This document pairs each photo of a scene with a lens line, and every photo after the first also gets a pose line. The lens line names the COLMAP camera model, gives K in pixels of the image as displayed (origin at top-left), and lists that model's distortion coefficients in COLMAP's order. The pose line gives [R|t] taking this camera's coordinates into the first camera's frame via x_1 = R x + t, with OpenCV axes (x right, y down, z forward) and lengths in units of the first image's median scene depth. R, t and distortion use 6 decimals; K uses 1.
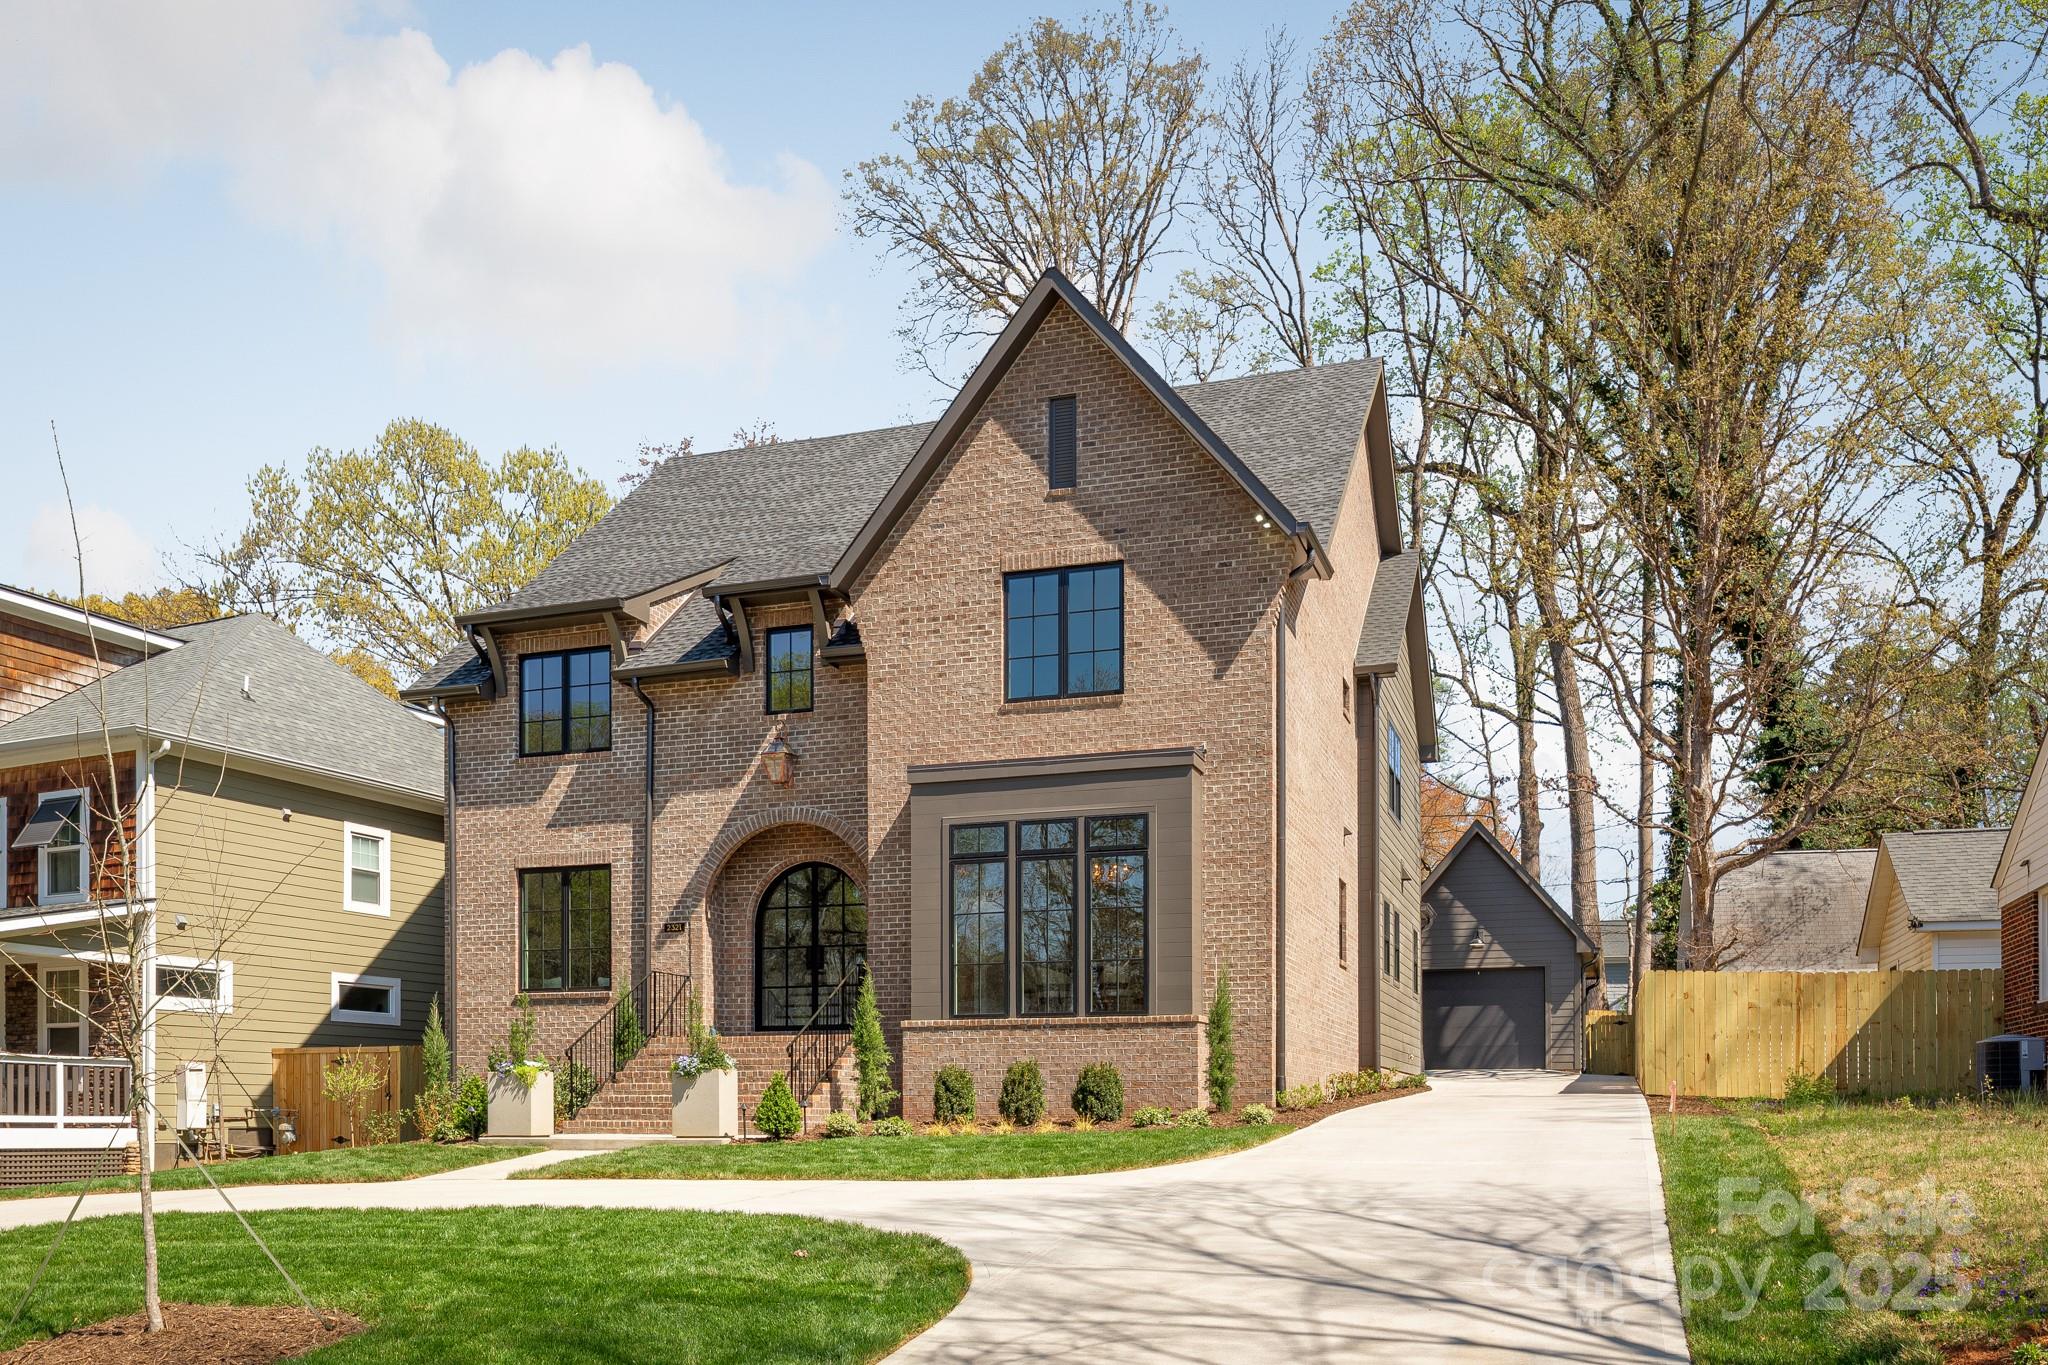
lens RADIAL K [[1642.3, 0, 1024.0], [0, 1642.3, 682.5], [0, 0, 1]] dist [-0.001082, -0.002647]
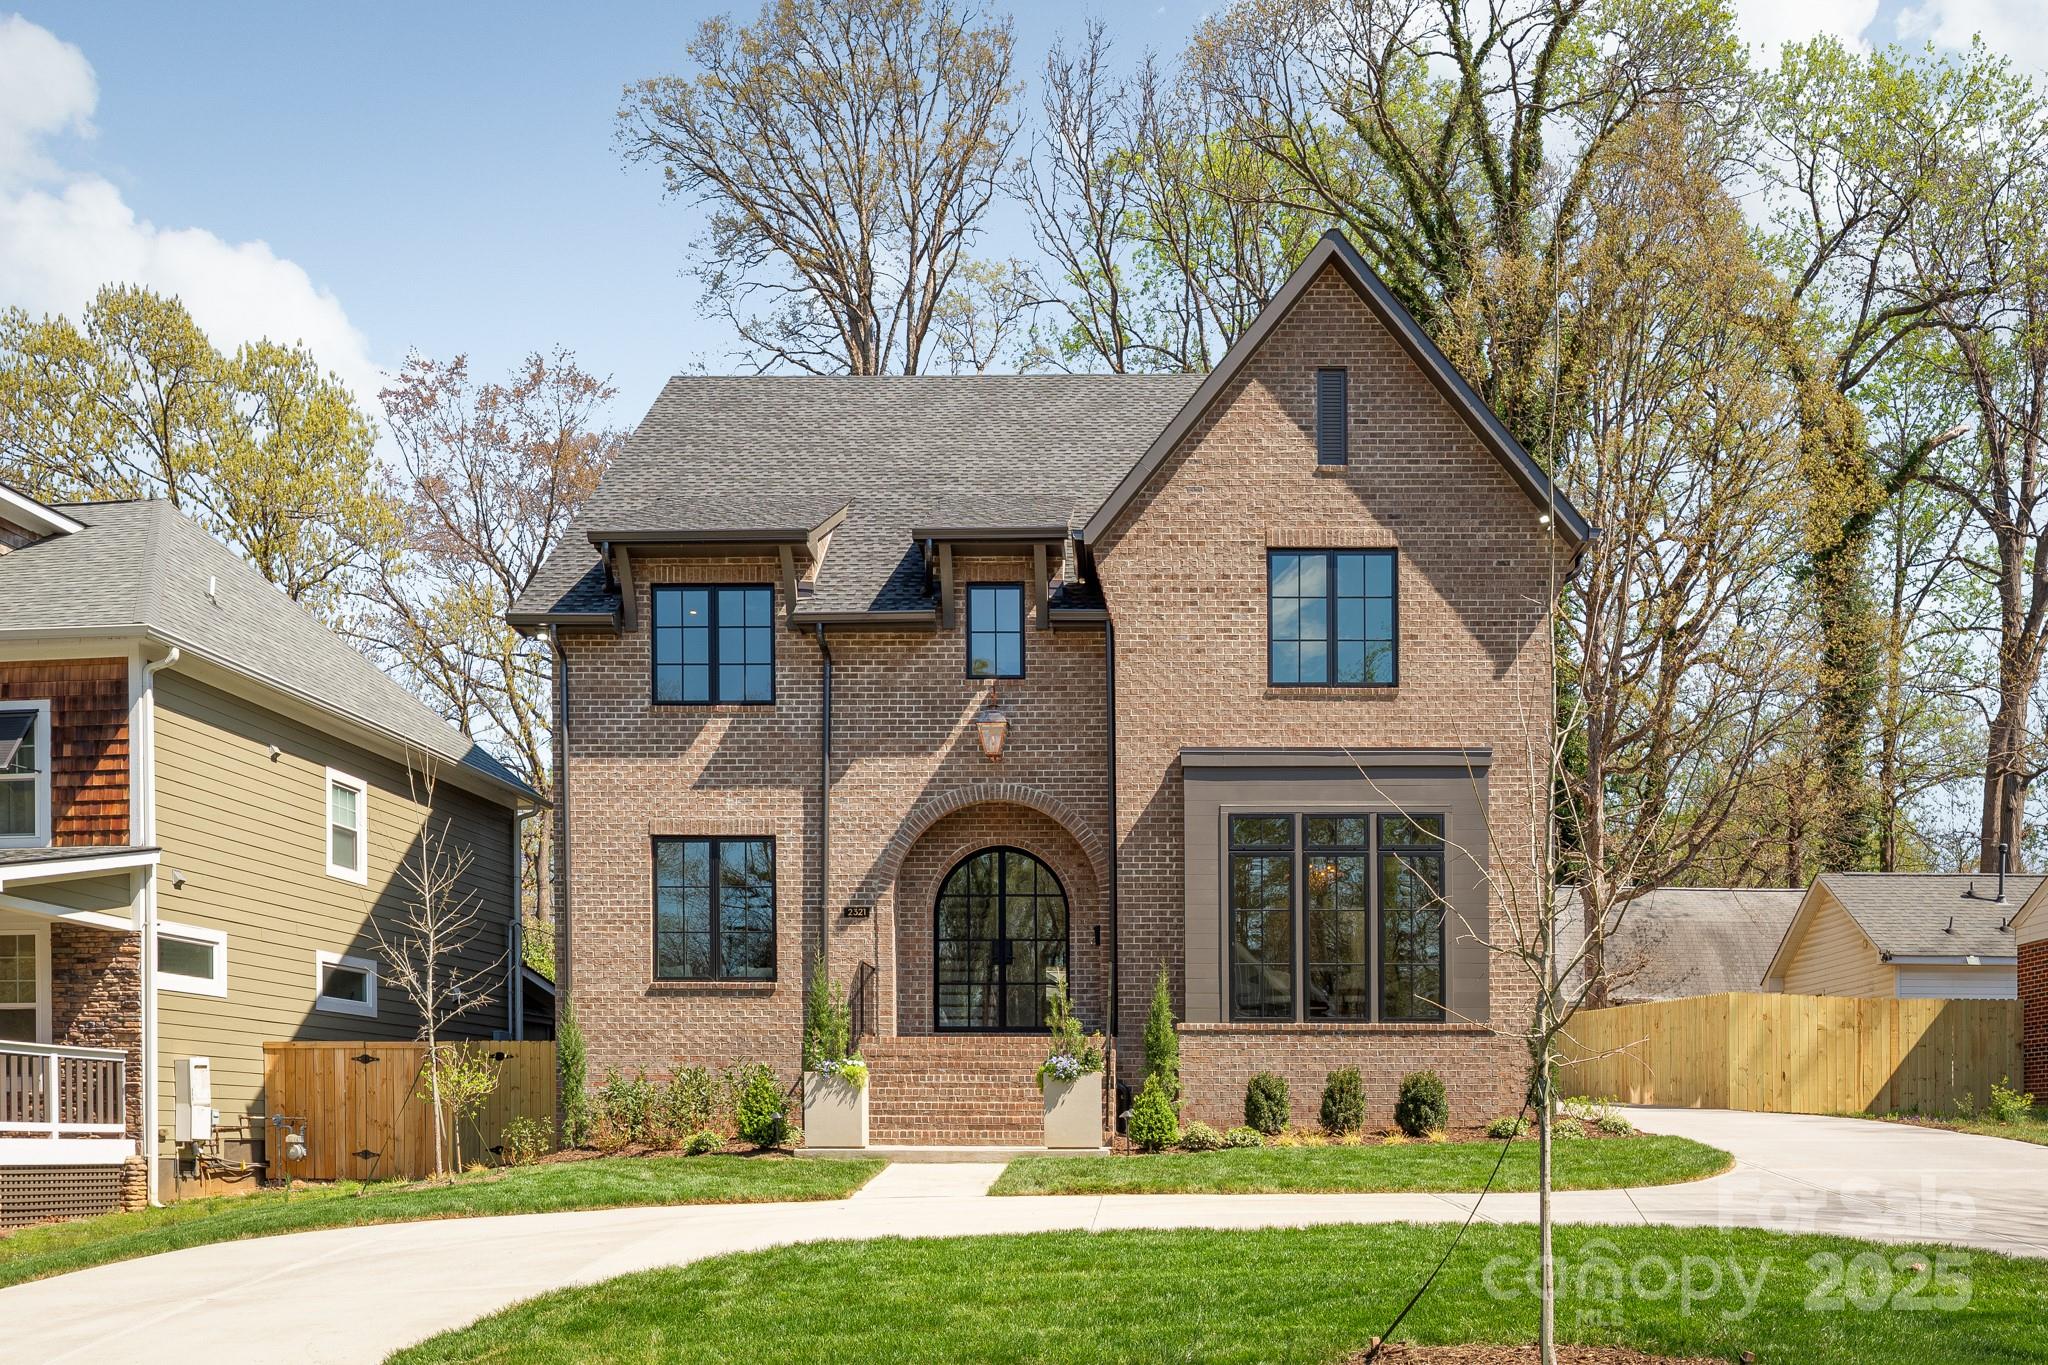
lens RADIAL K [[1689.9, 0, 1024.1], [0, 1689.9, 725.9], [0, 0, 1]] dist [-0.002003, -0.007068]
pose [[0.951811, 0.074722, 0.297442, -0.401097], [-0.080466, 0.996732, 0.007097, 0.036540], [-0.295940, -0.030689, 0.954713, 0.116604]]
